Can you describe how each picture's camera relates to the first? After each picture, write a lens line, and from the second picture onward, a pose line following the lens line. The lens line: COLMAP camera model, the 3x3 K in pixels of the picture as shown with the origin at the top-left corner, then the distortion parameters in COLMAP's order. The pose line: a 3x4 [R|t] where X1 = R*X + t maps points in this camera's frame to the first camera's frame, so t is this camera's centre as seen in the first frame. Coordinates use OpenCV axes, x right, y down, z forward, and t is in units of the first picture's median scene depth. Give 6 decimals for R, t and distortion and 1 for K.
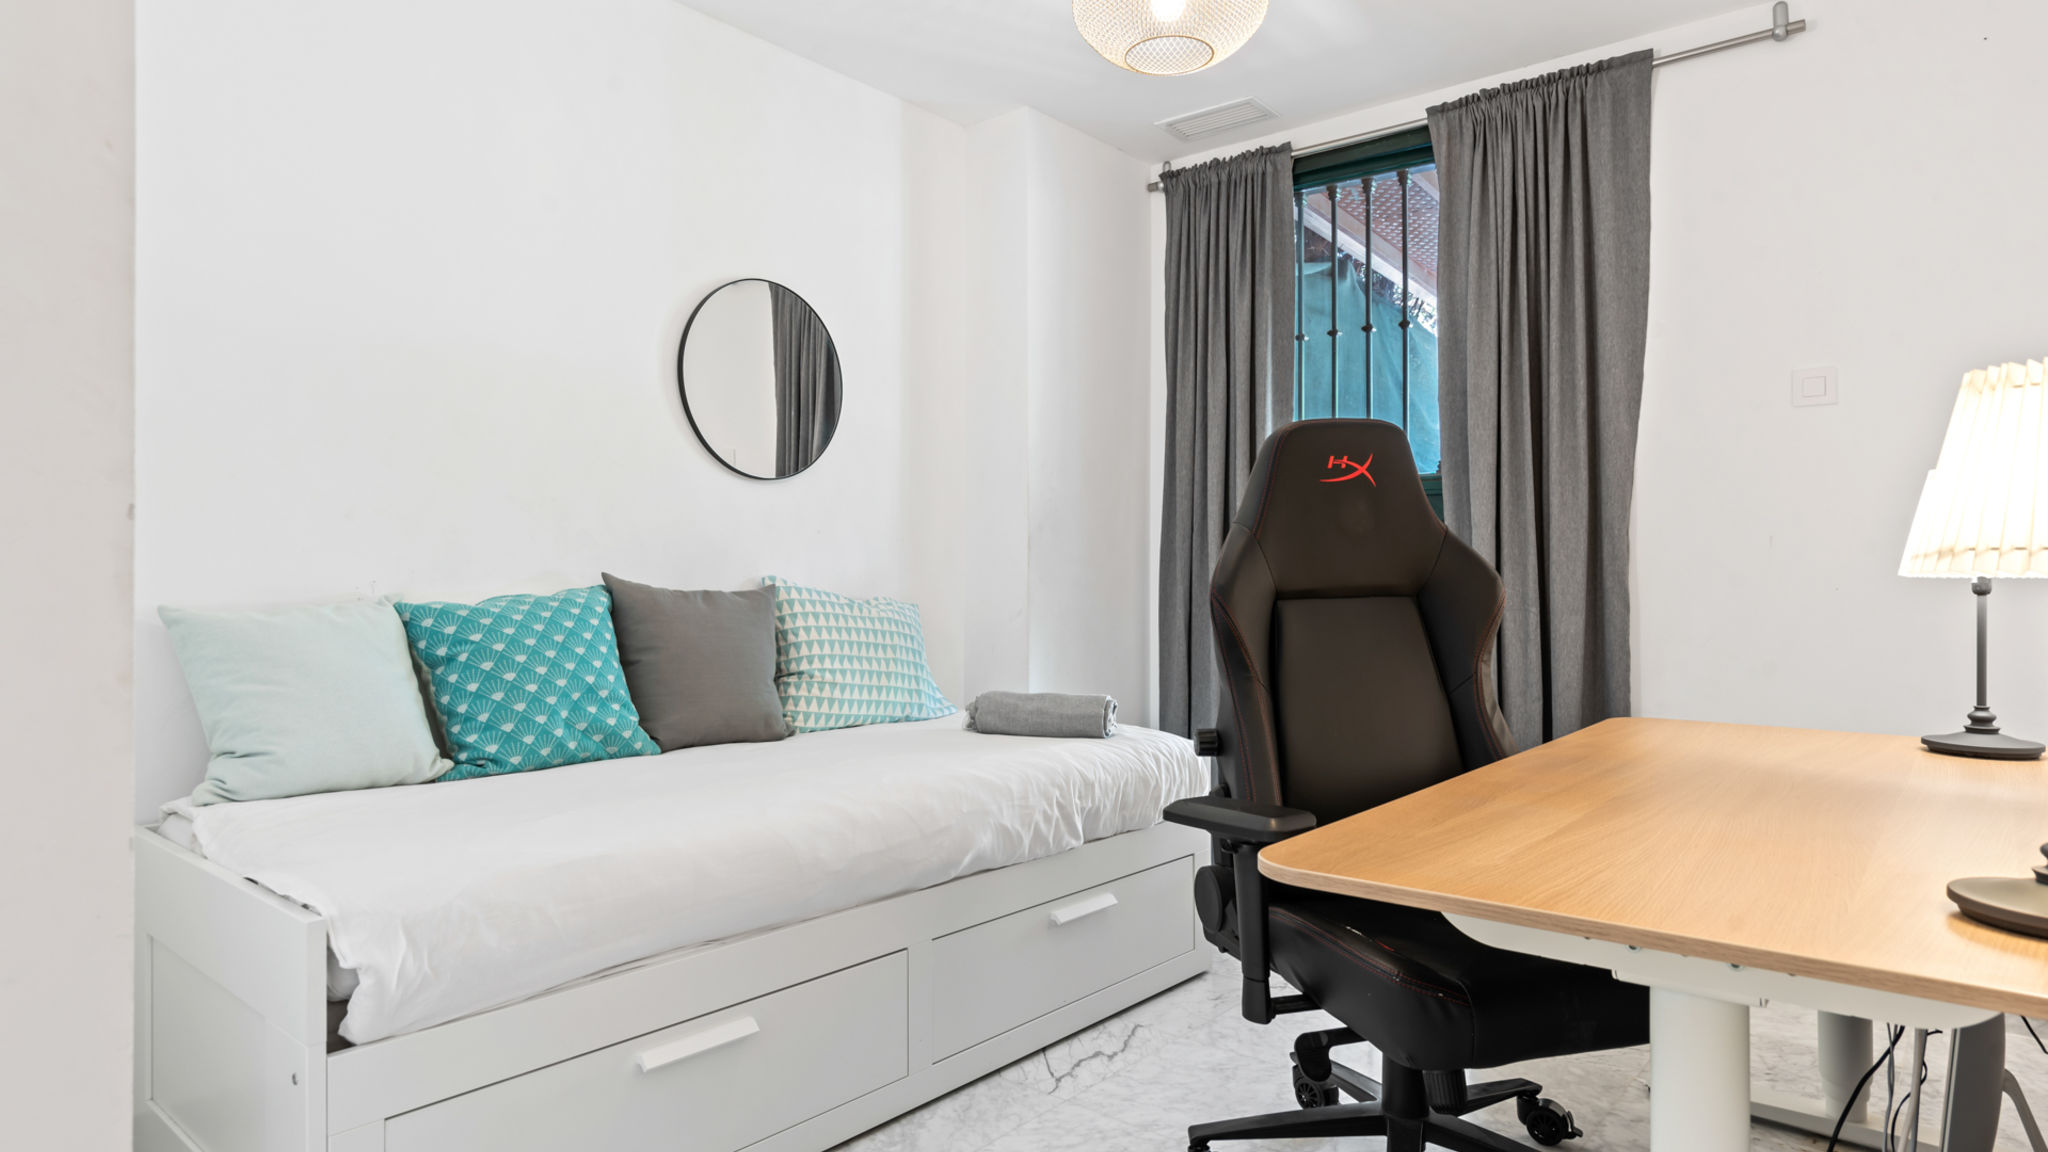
lens RADIAL K [[1197.2, 0, 1024.0], [0, 1197.2, 576.0], [0, 0, 1]] dist [0.007618, 0.001878]
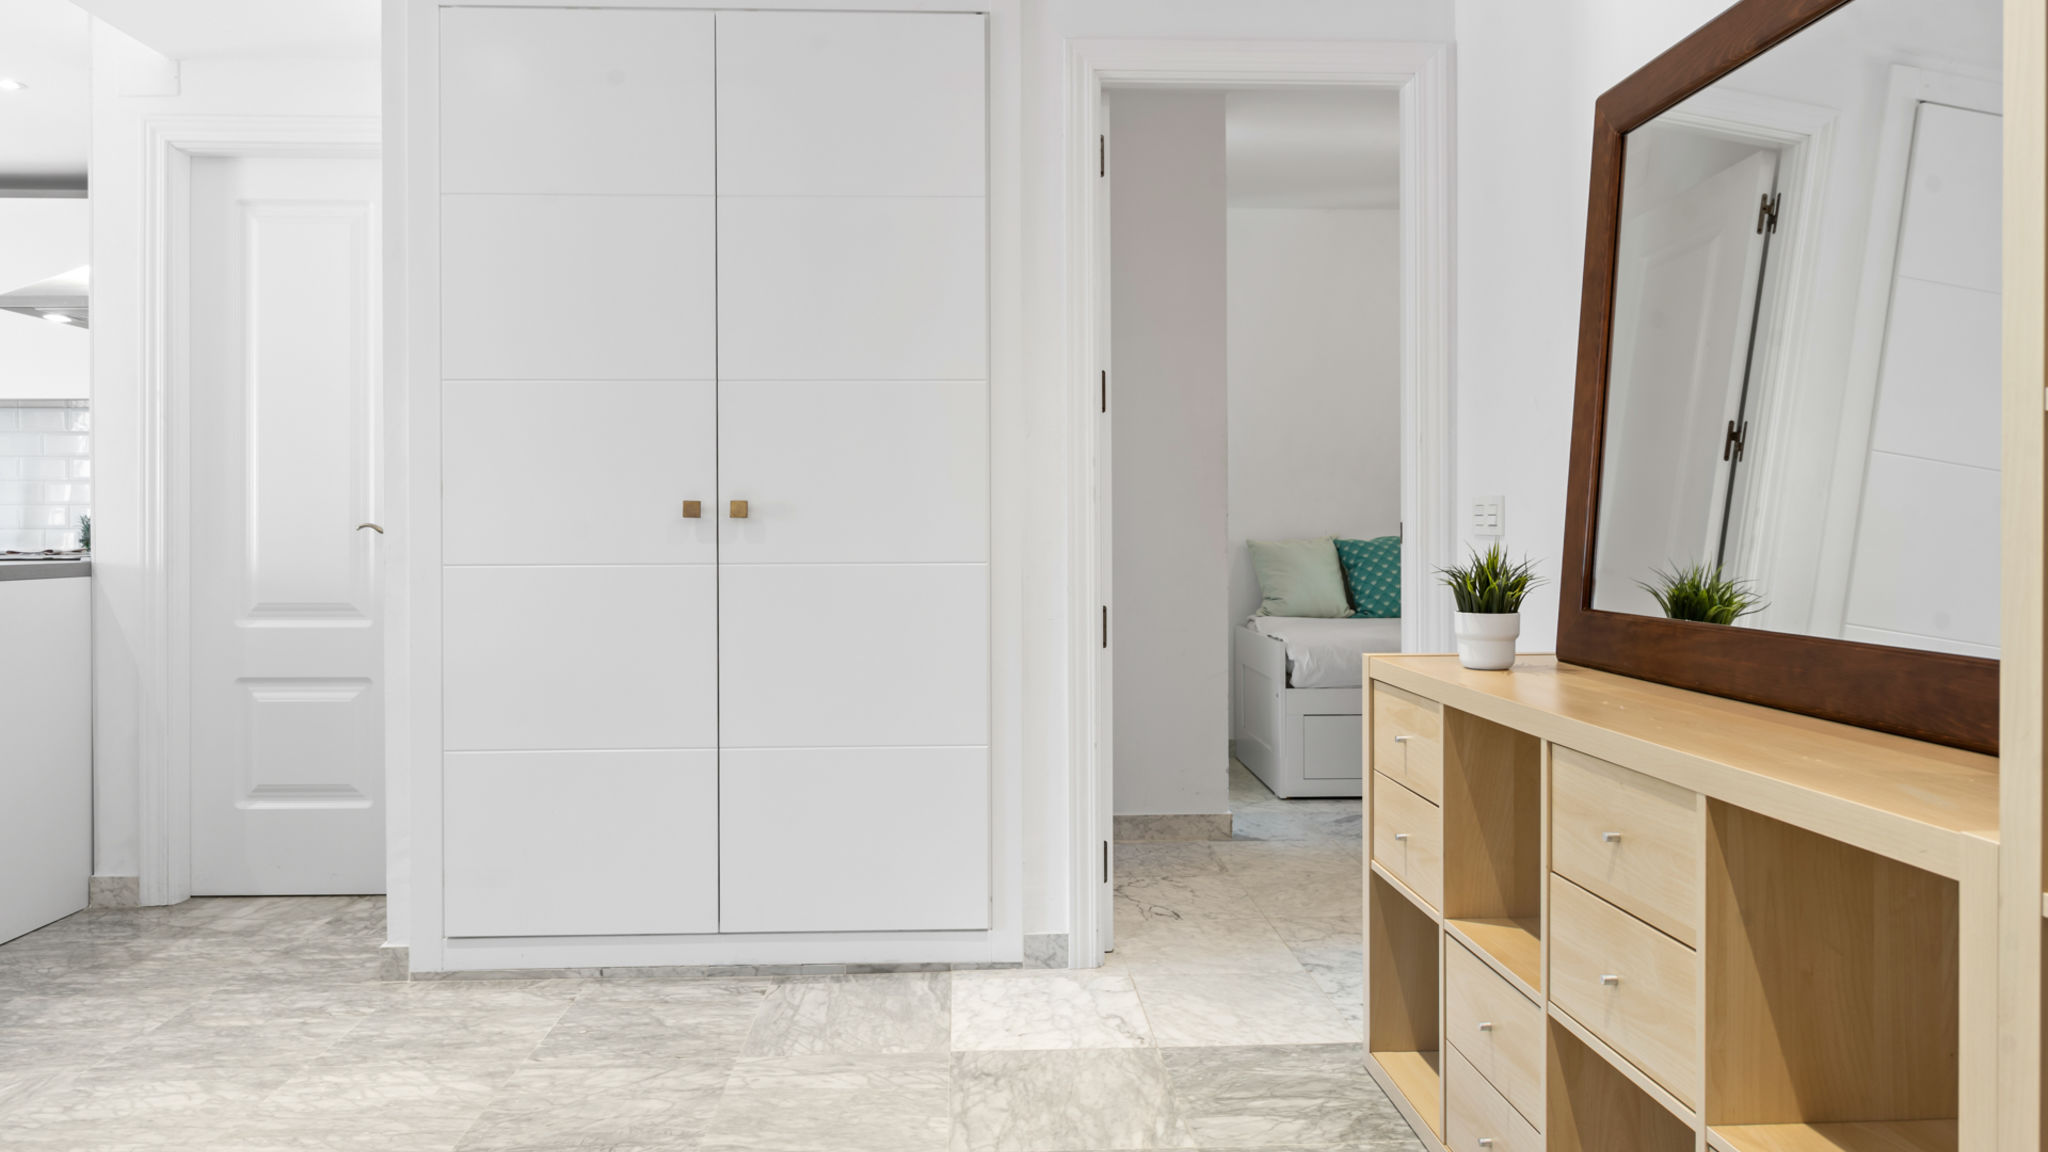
lens RADIAL K [[1337.2, 0, 1024.0], [0, 1337.2, 576.0], [0, 0, 1]] dist [-0.000768, -0.000074]
pose [[0.681309, 0.024413, -0.731588, 0.906459], [0.003234, 0.999334, 0.036359, -0.002372], [0.731989, -0.027137, 0.680776, -1.118995]]
